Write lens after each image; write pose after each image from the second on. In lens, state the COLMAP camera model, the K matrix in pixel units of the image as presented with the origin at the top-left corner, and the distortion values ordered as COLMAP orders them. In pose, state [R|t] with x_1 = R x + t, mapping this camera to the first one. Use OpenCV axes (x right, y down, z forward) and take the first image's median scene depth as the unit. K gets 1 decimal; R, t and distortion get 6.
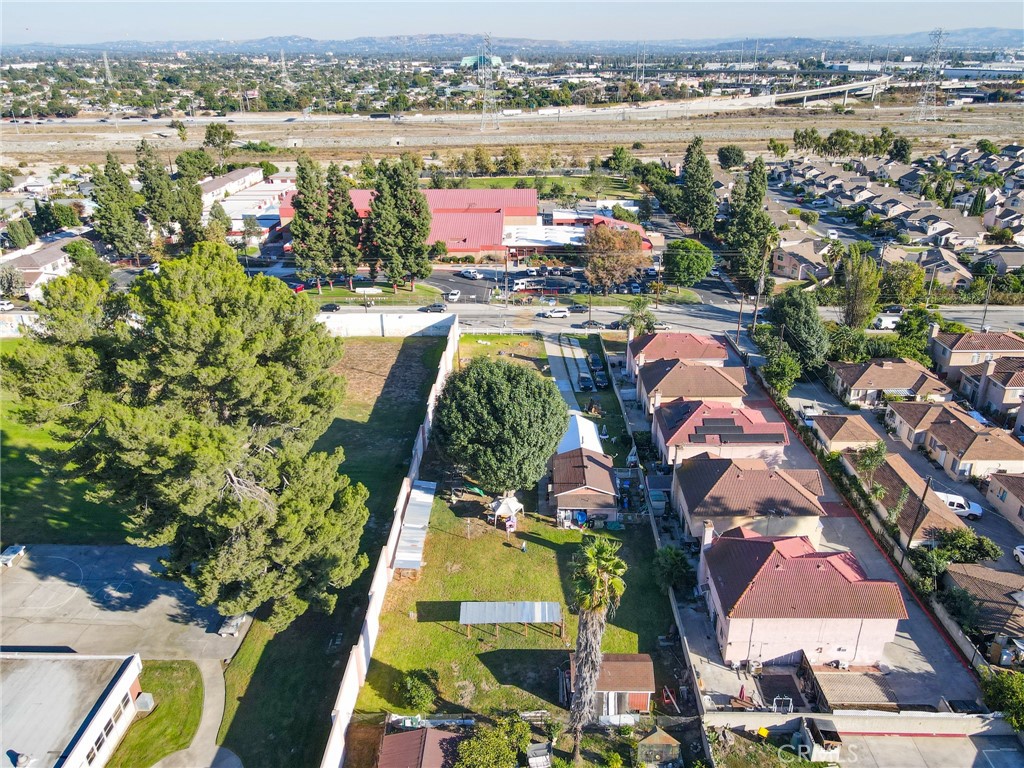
lens RADIAL K [[749.5, 0, 518.7], [0, 749.5, 382.1], [0, 0, 1]] dist [0.003305, 0.002702]
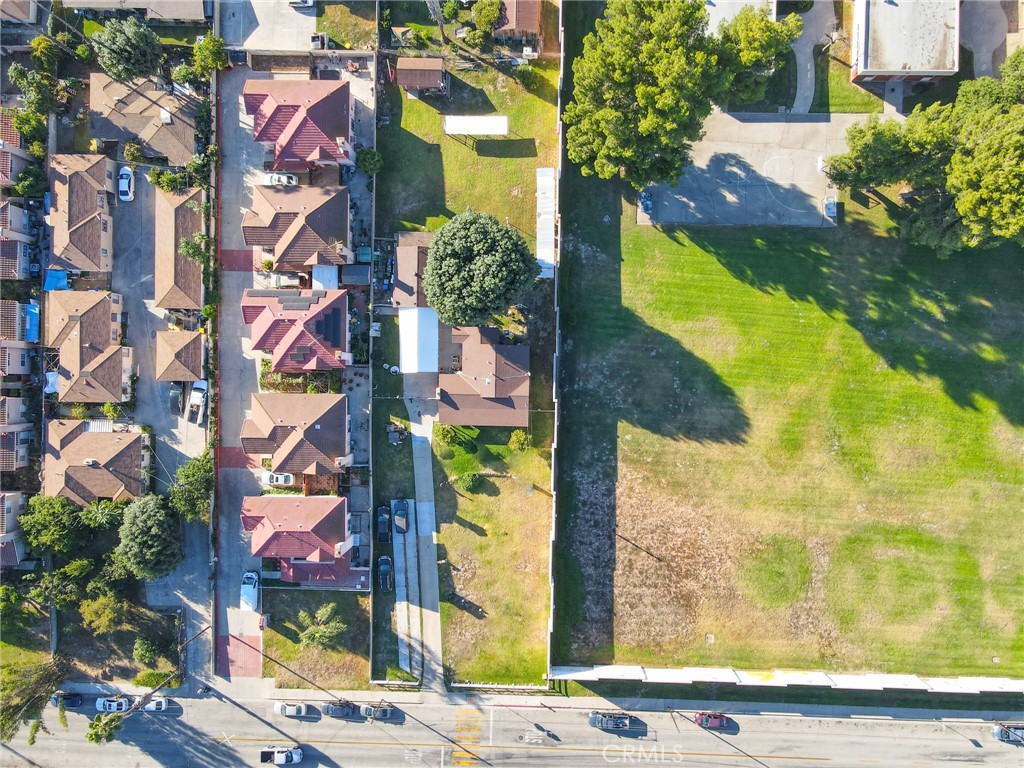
lens RADIAL K [[749.5, 0, 518.7], [0, 749.5, 382.1], [0, 0, 1]] dist [0.003305, 0.002702]
pose [[-0.999828, -0.002140, 0.018398, -0.117667], [0.017634, -0.413893, 0.910155, -1.228423], [0.005668, 0.910323, 0.413860, 0.722621]]
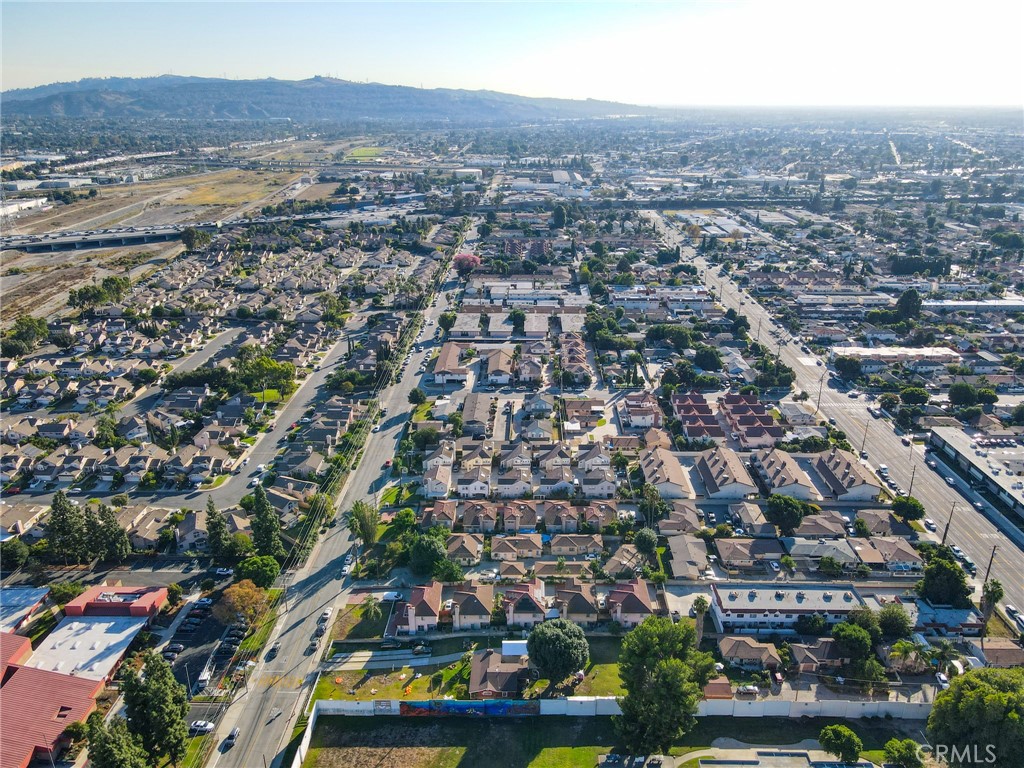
lens RADIAL K [[749.5, 0, 518.7], [0, 749.5, 382.1], [0, 0, 1]] dist [0.003305, 0.002702]
pose [[0.000065, -0.353458, 0.935450, -1.991123], [0.413887, 0.851576, 0.321738, -1.508388], [-0.910328, 0.387150, 0.146347, 0.512237]]
